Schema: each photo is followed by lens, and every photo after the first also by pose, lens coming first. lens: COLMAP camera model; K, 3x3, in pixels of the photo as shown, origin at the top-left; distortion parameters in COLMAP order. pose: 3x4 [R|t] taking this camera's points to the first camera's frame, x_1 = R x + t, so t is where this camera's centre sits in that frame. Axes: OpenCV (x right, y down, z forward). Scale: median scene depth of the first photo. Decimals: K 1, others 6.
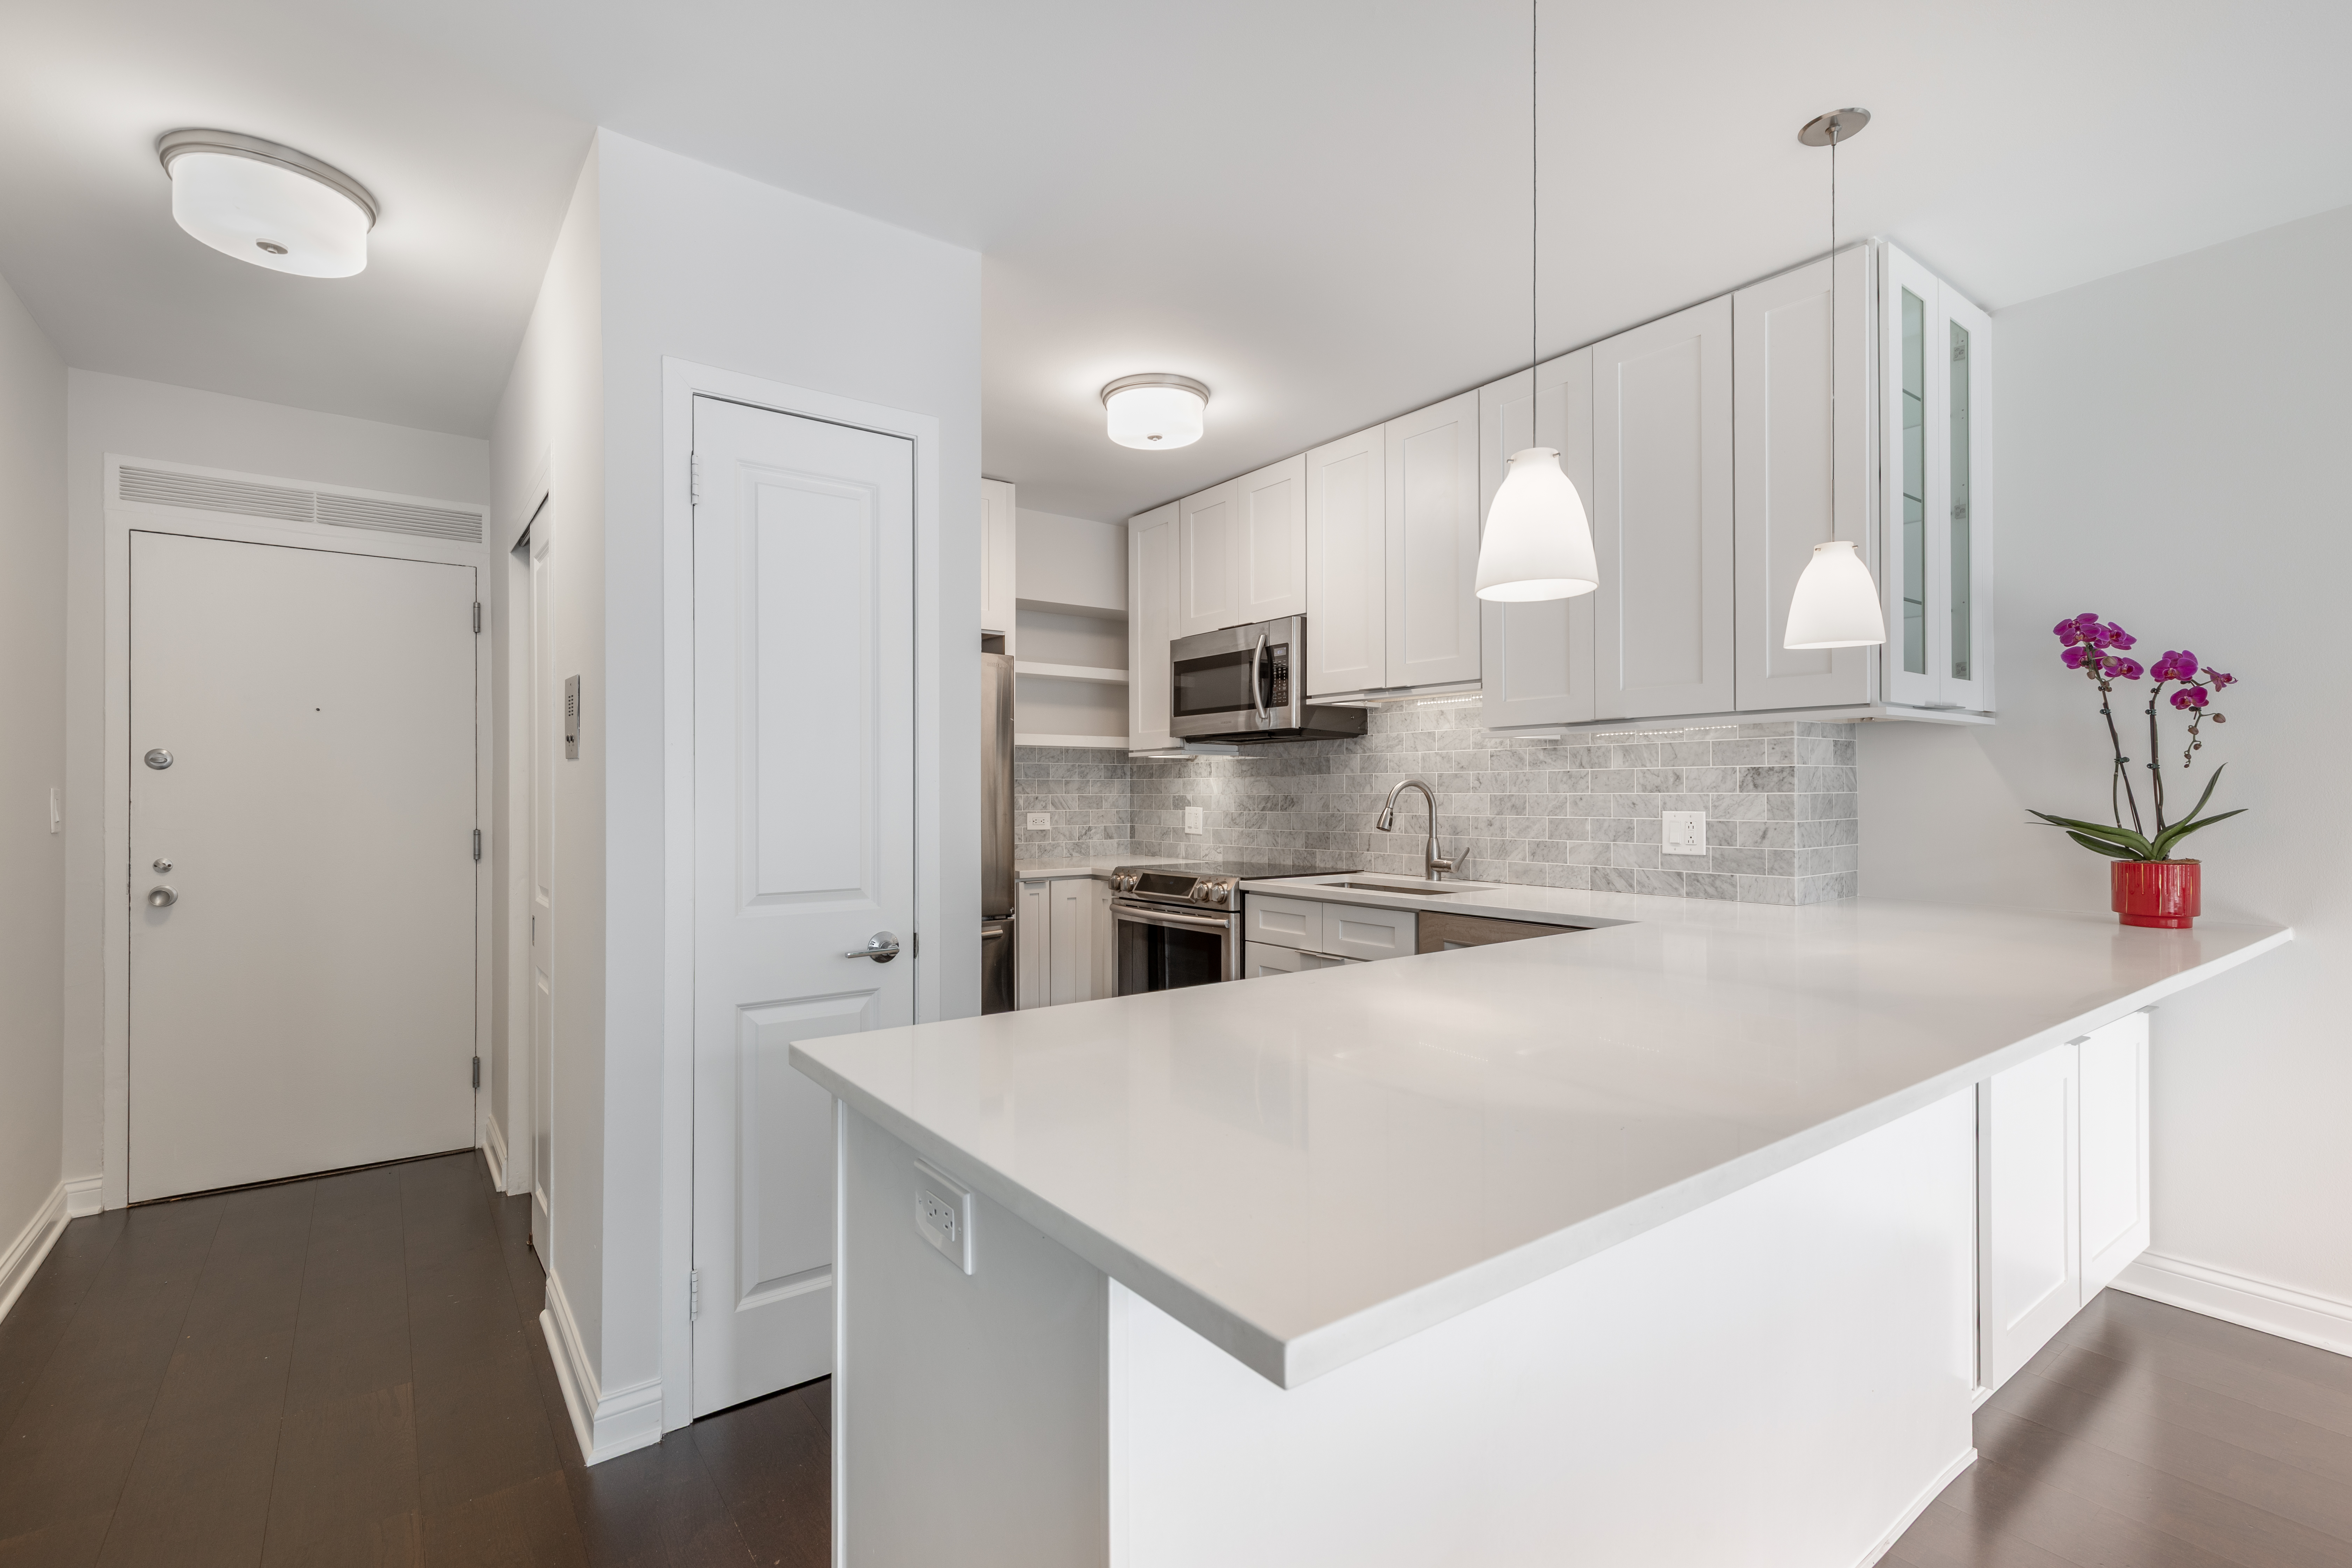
lens RADIAL K [[1070.1, 0, 1169.7], [0, 1070.1, 794.8], [0, 0, 1]] dist [0.001849, -0.000248]
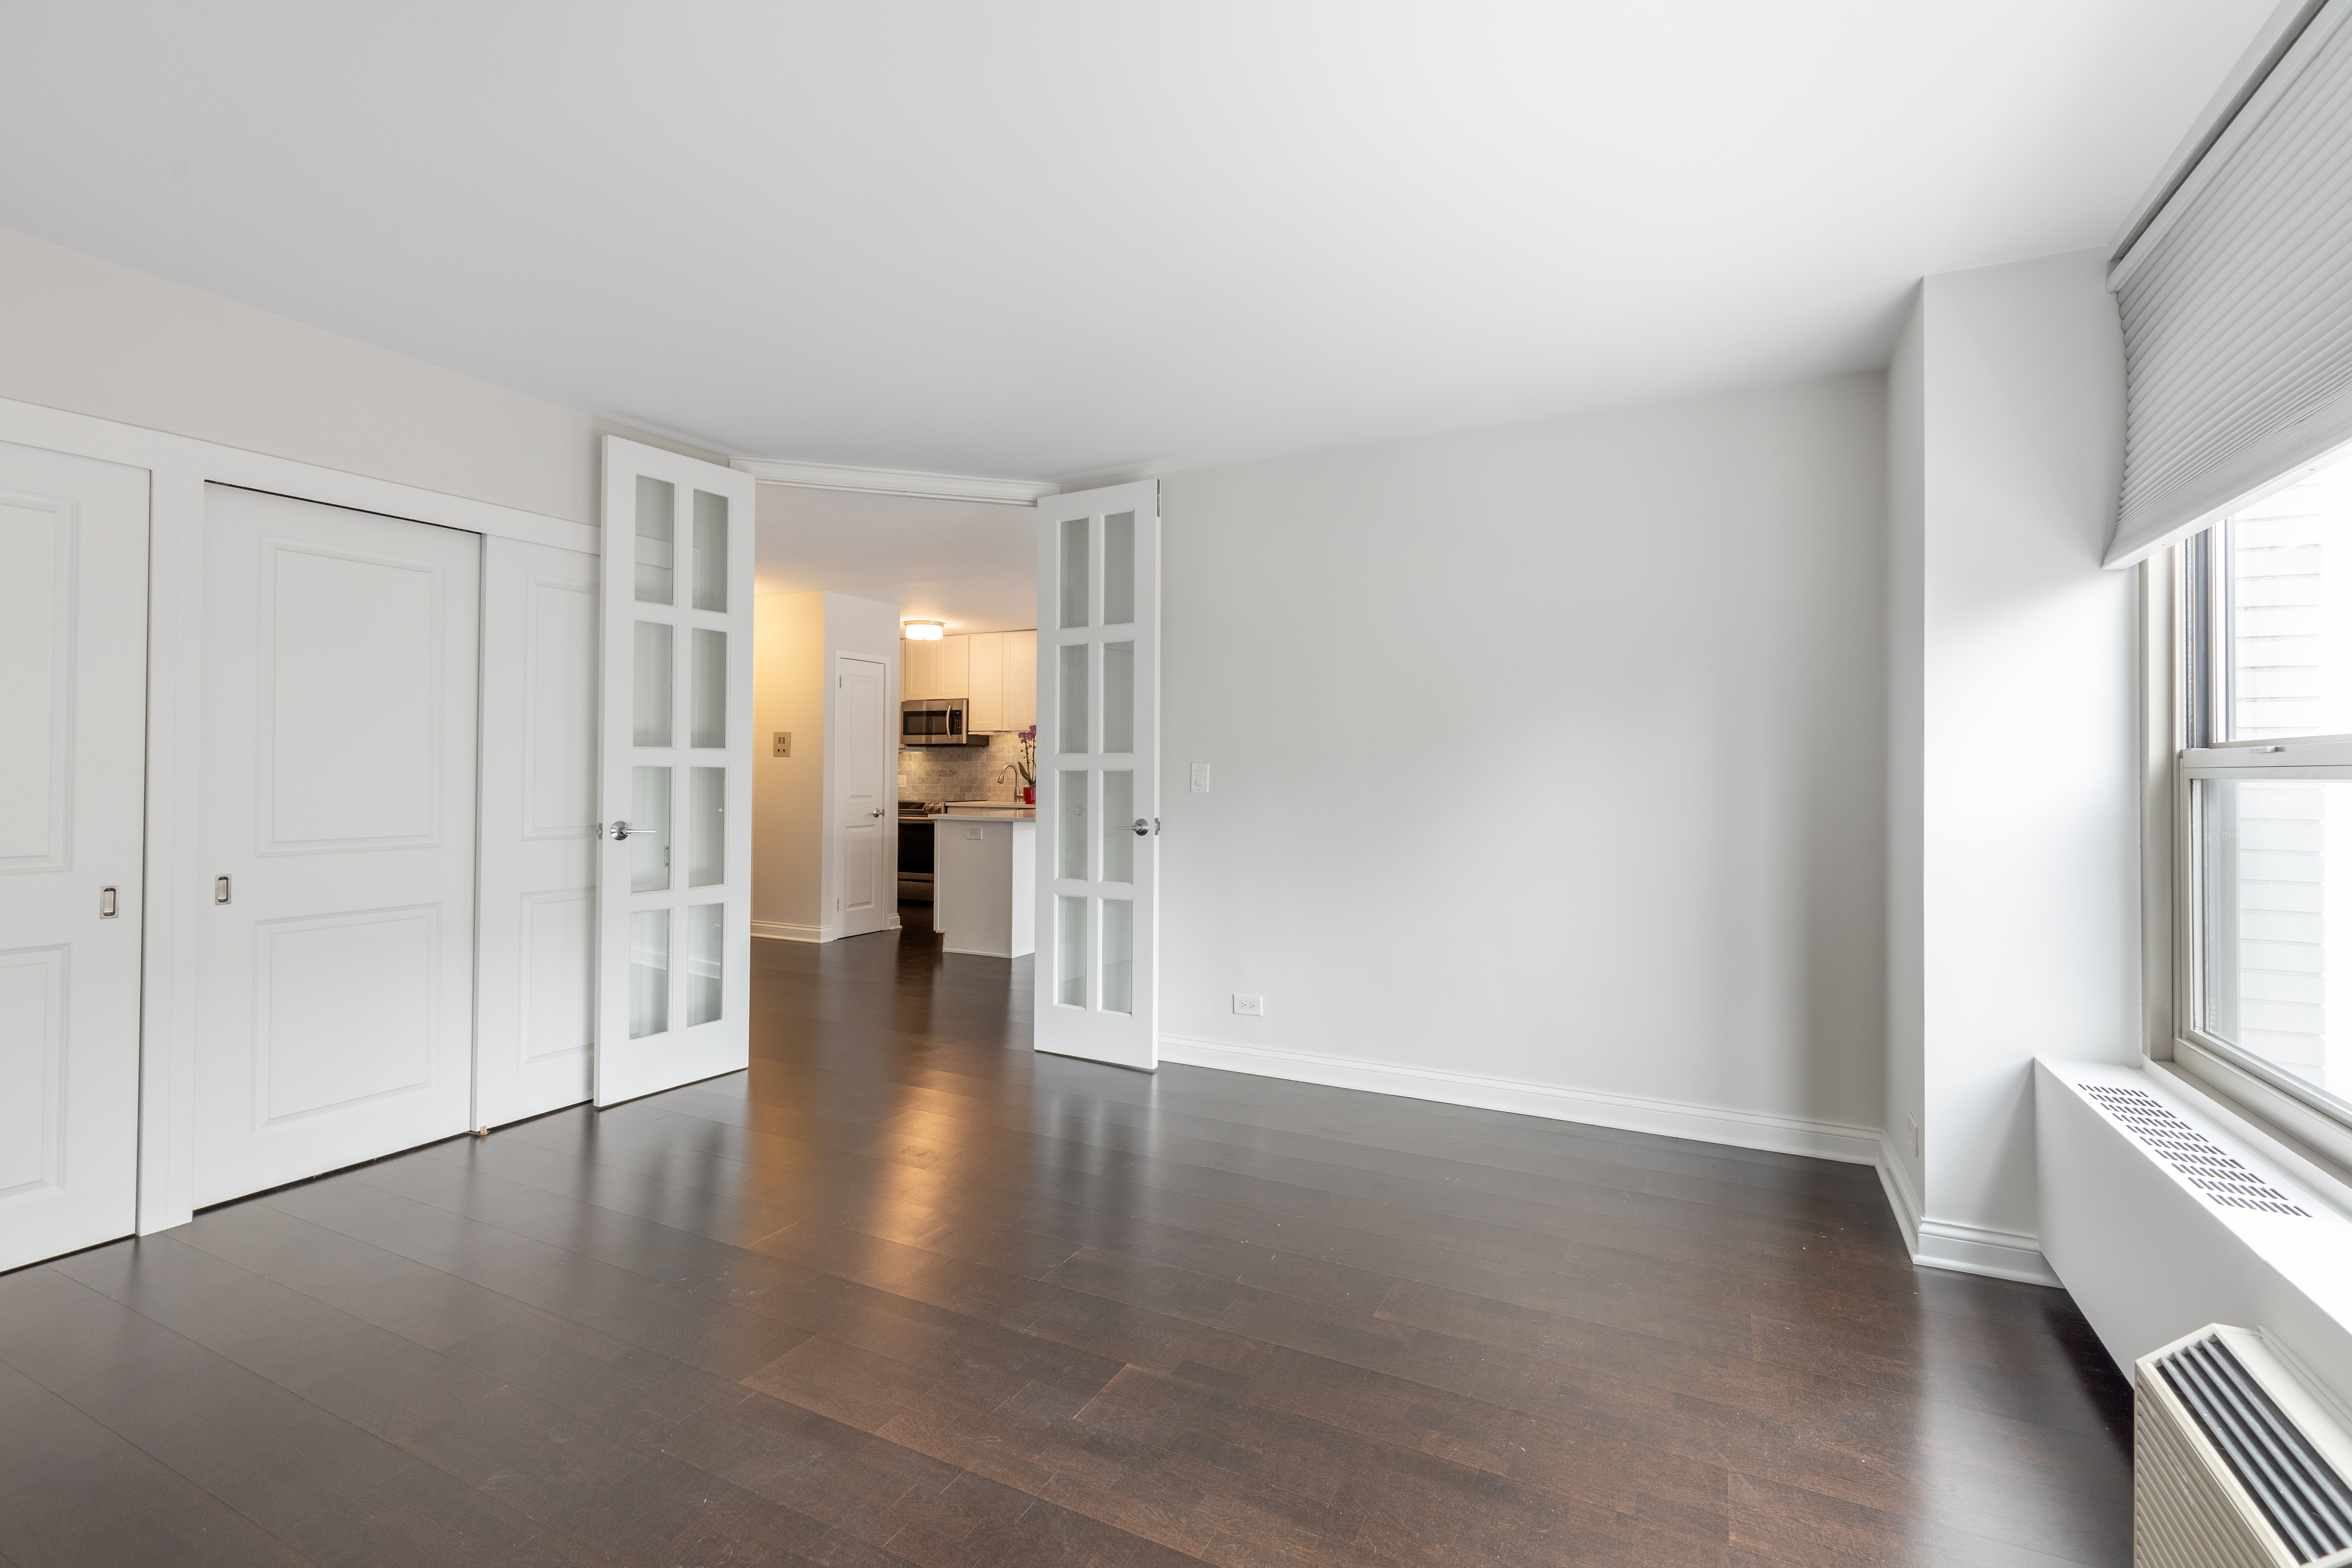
lens RADIAL K [[1069.4, 0, 1169.6], [0, 1069.4, 763.0], [0, 0, 1]] dist [0.000720, 0.000330]
pose [[0.897778, 0.013292, 0.440247, -0.590036], [-0.008773, 0.999886, -0.012299, 0.011987], [-0.440360, 0.007180, 0.897793, -1.569405]]
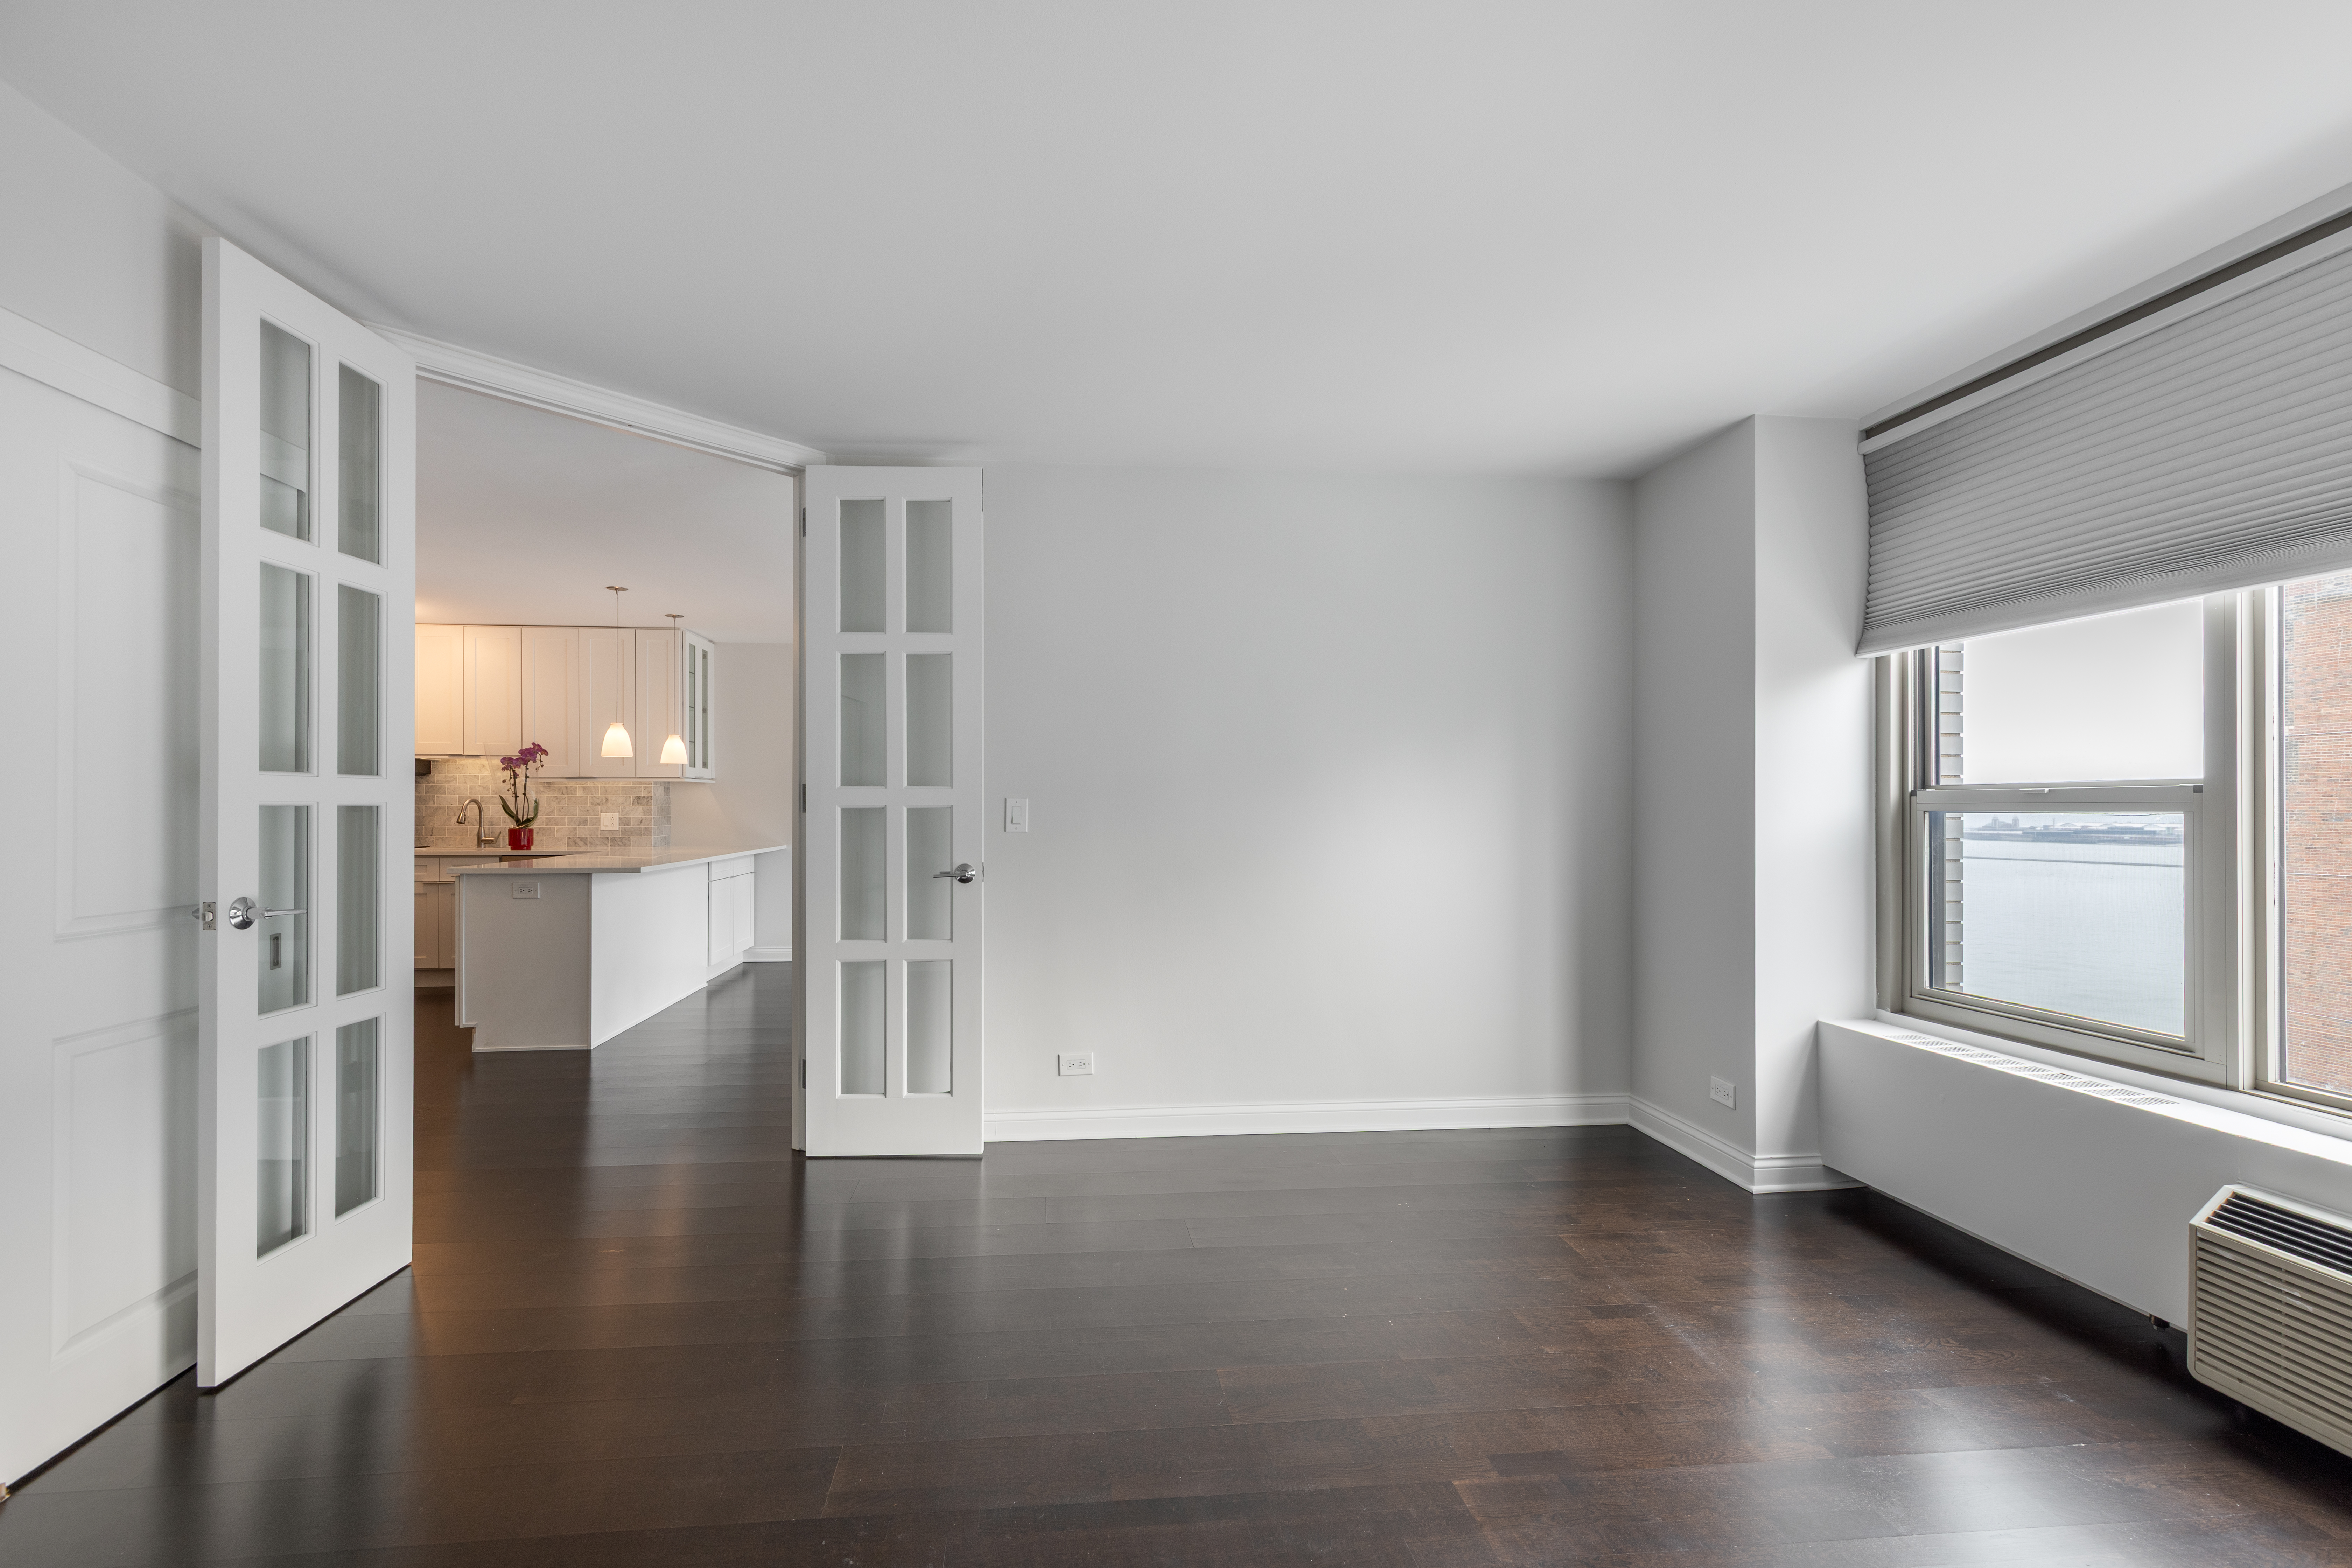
lens RADIAL K [[1072.7, 0, 1149.0], [0, 1072.7, 806.9], [0, 0, 1]] dist [-0.000058, -0.000592]
pose [[0.510974, 0.006308, 0.859573, -0.875681], [-0.001977, 0.999979, -0.006163, 0.011712], [-0.859594, 0.001450, 0.510975, -1.163007]]
